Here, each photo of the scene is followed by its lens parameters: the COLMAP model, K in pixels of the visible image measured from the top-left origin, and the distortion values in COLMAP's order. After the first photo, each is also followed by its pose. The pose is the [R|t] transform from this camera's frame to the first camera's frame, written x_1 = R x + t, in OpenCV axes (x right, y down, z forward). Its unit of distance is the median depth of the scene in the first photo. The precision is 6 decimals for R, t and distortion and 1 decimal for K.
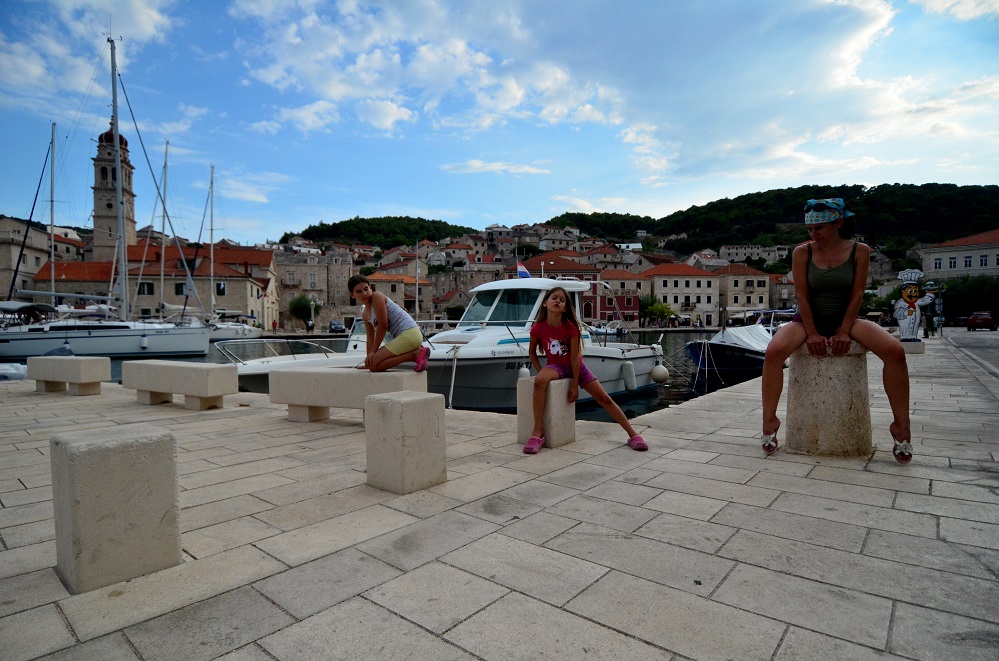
lens RADIAL K [[515.3, 0, 491.7], [0, 515.3, 350.9], [0, 0, 1]] dist [0.048682, -0.052241]
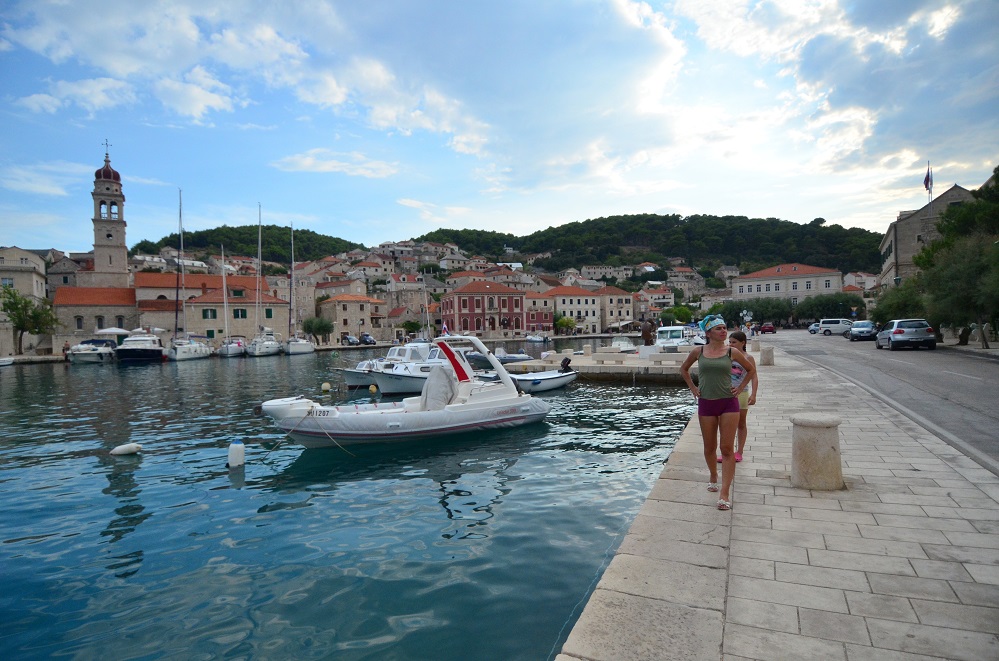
lens RADIAL K [[515.3, 0, 491.7], [0, 515.3, 350.9], [0, 0, 1]] dist [0.048682, -0.052241]
pose [[0.962953, -0.029965, 0.267998, -0.110394], [0.034451, 0.999334, -0.012052, 0.002057], [-0.267458, 0.020838, 0.963344, -0.115376]]
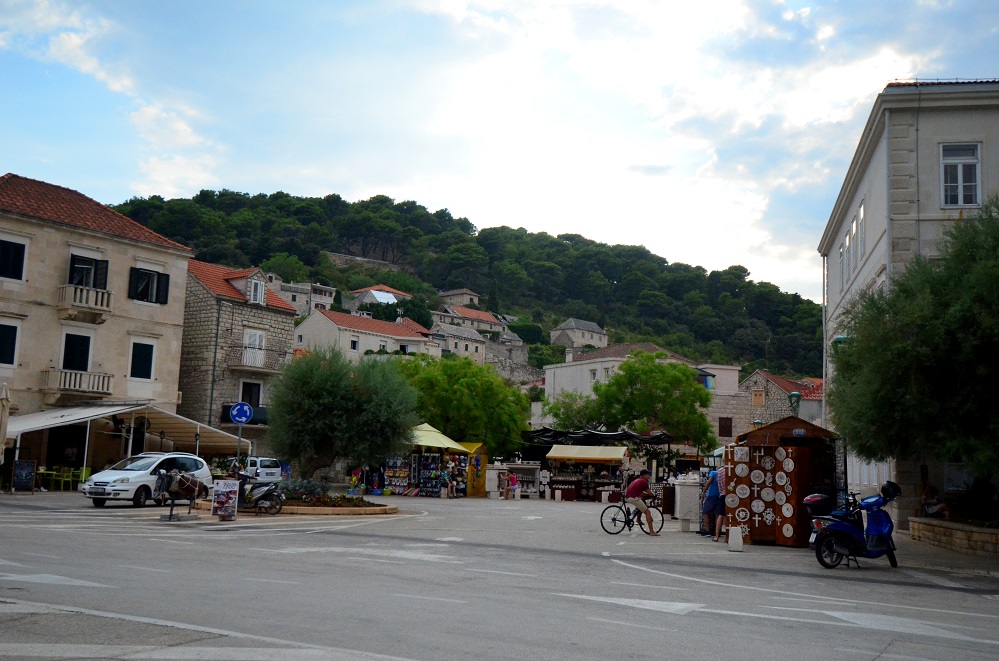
lens RADIAL K [[996.5, 0, 499.5], [0, 996.5, 330.5], [0, 0, 1]] dist [0.005565, 0.001915]
pose [[0.789009, 0.124643, 0.601606, 0.237650], [-0.015149, 0.982854, -0.183762, -0.023642], [-0.614195, 0.135876, 0.777368, 0.366092]]
